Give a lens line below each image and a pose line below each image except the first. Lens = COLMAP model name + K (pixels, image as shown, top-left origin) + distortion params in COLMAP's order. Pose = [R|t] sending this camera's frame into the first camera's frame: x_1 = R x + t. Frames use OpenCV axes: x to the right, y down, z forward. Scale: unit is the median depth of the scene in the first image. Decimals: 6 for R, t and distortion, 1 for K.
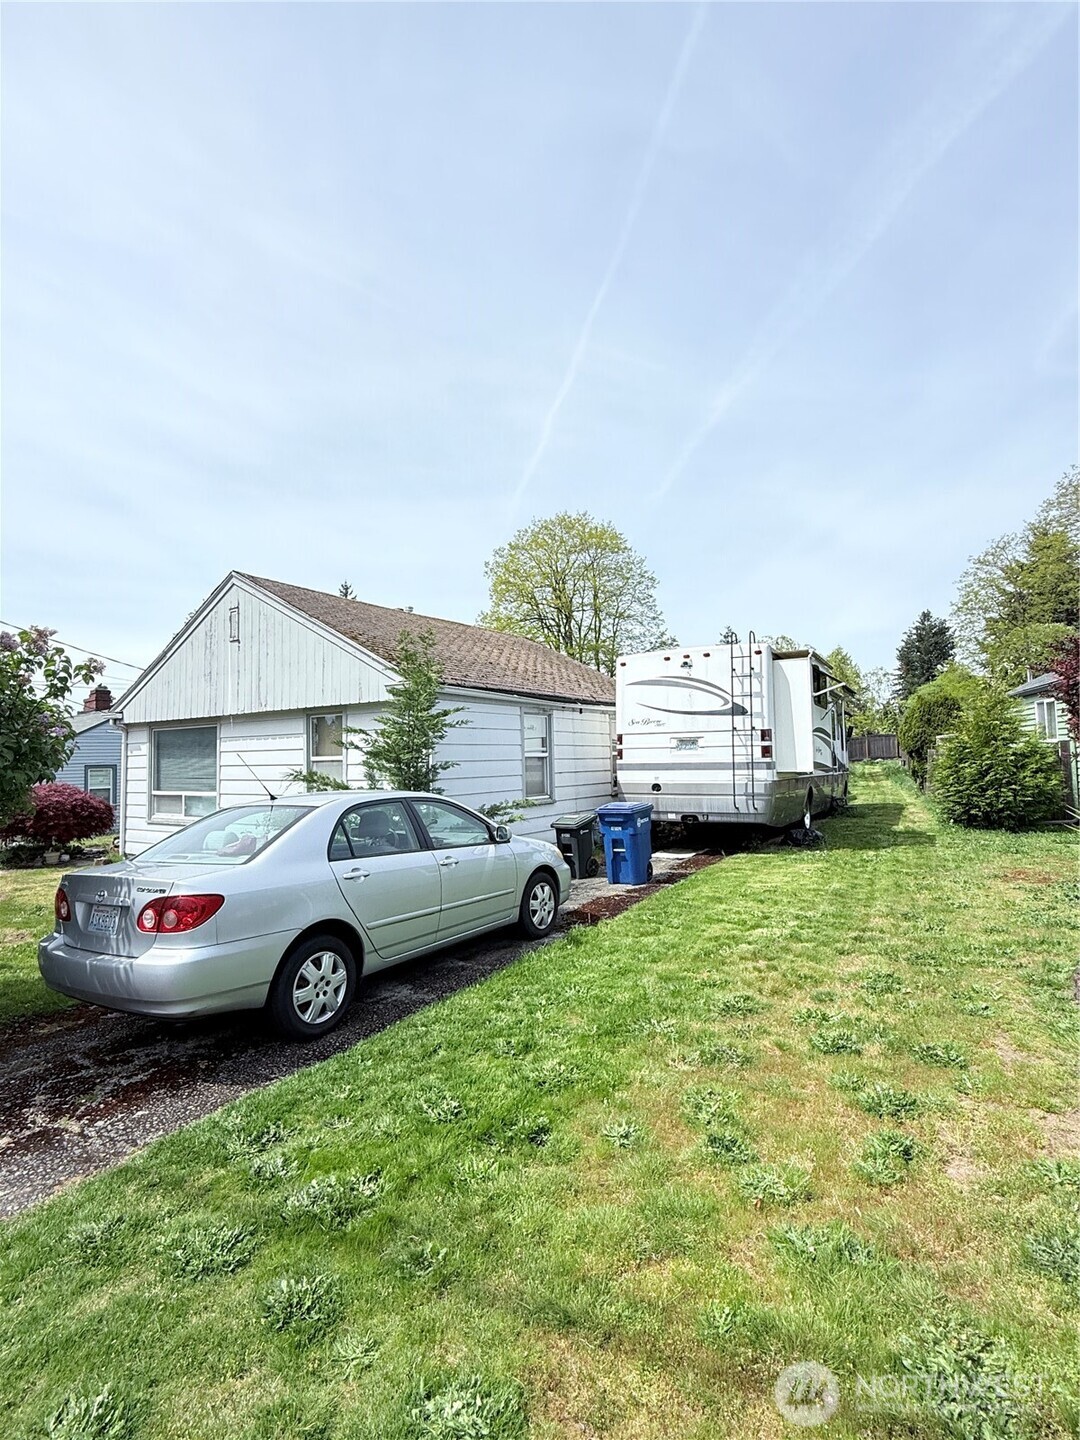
lens RADIAL K [[697.7, 0, 536.6], [0, 697.7, 723.8], [0, 0, 1]] dist [-0.000917, 0.000845]
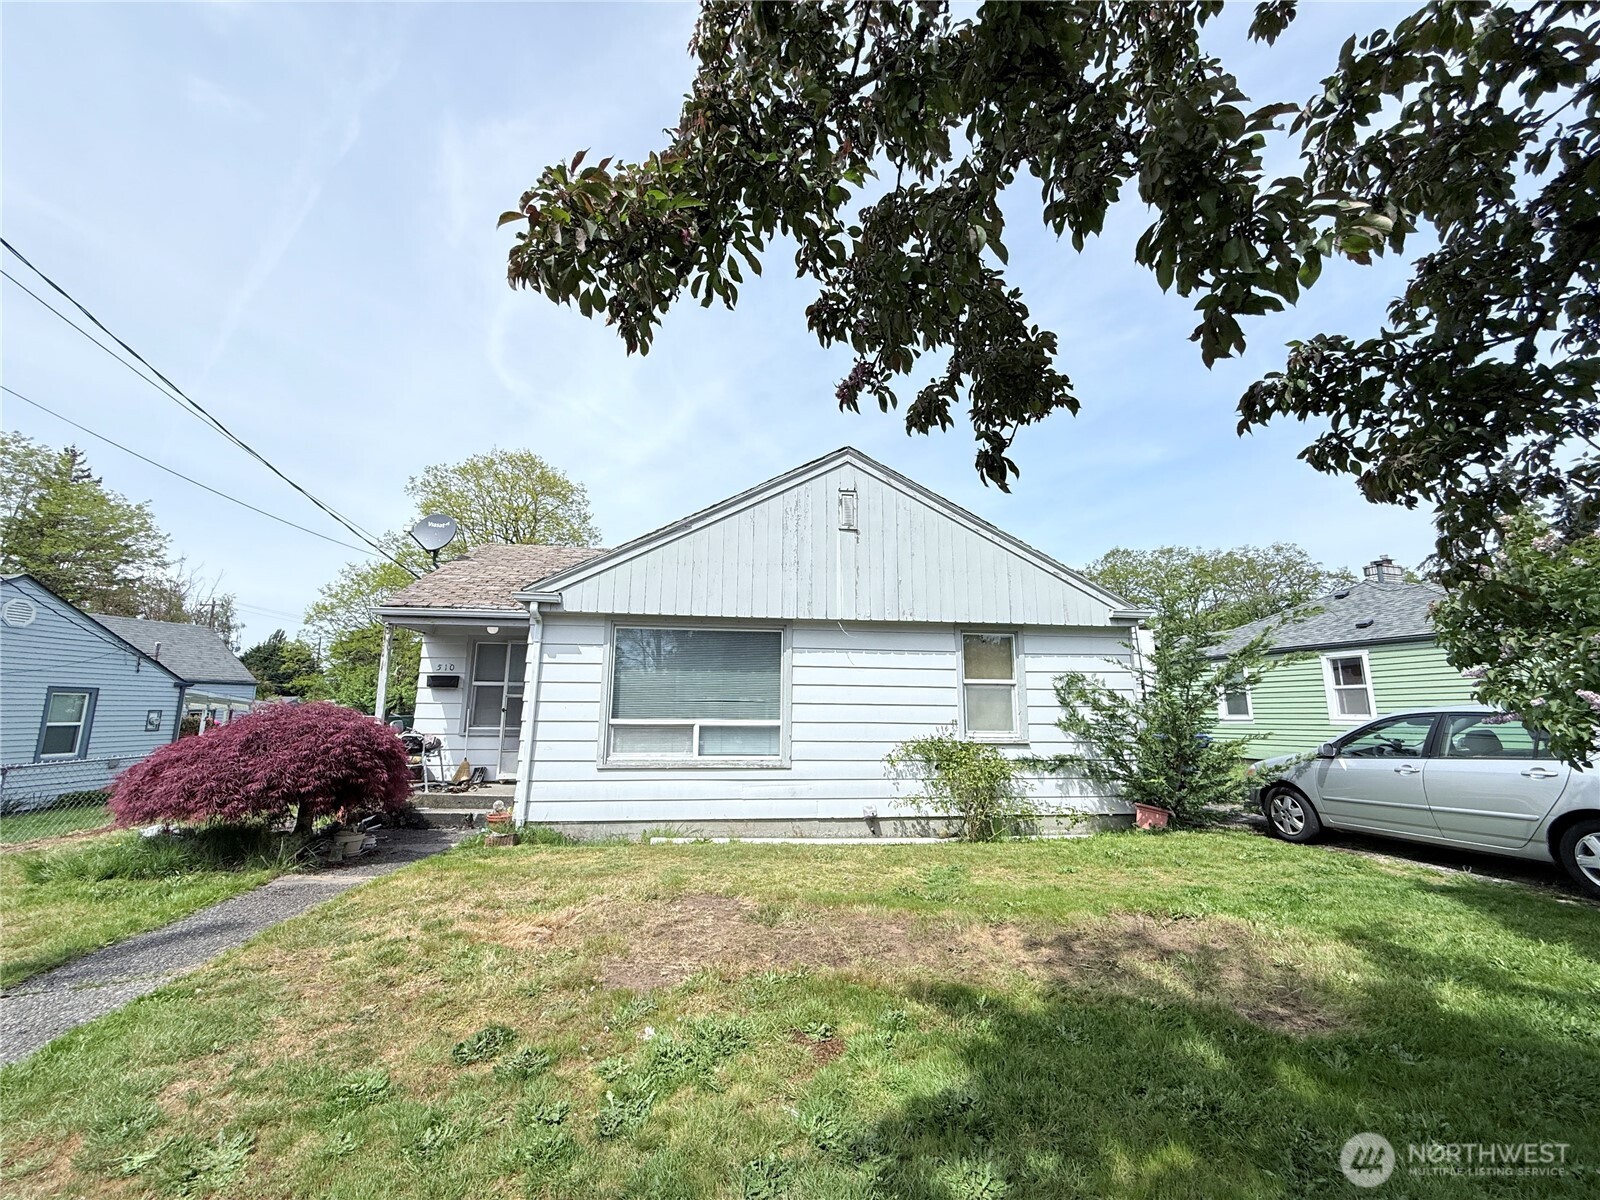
lens RADIAL K [[638.1, 0, 792.0], [0, 638.1, 599.8], [0, 0, 1]] dist [-0.000060, 0.000149]
pose [[0.756632, 0.144854, 0.637594, -0.916028], [-0.055794, 0.985898, -0.157774, 0.079685], [-0.651457, 0.083803, 0.754043, 0.476781]]
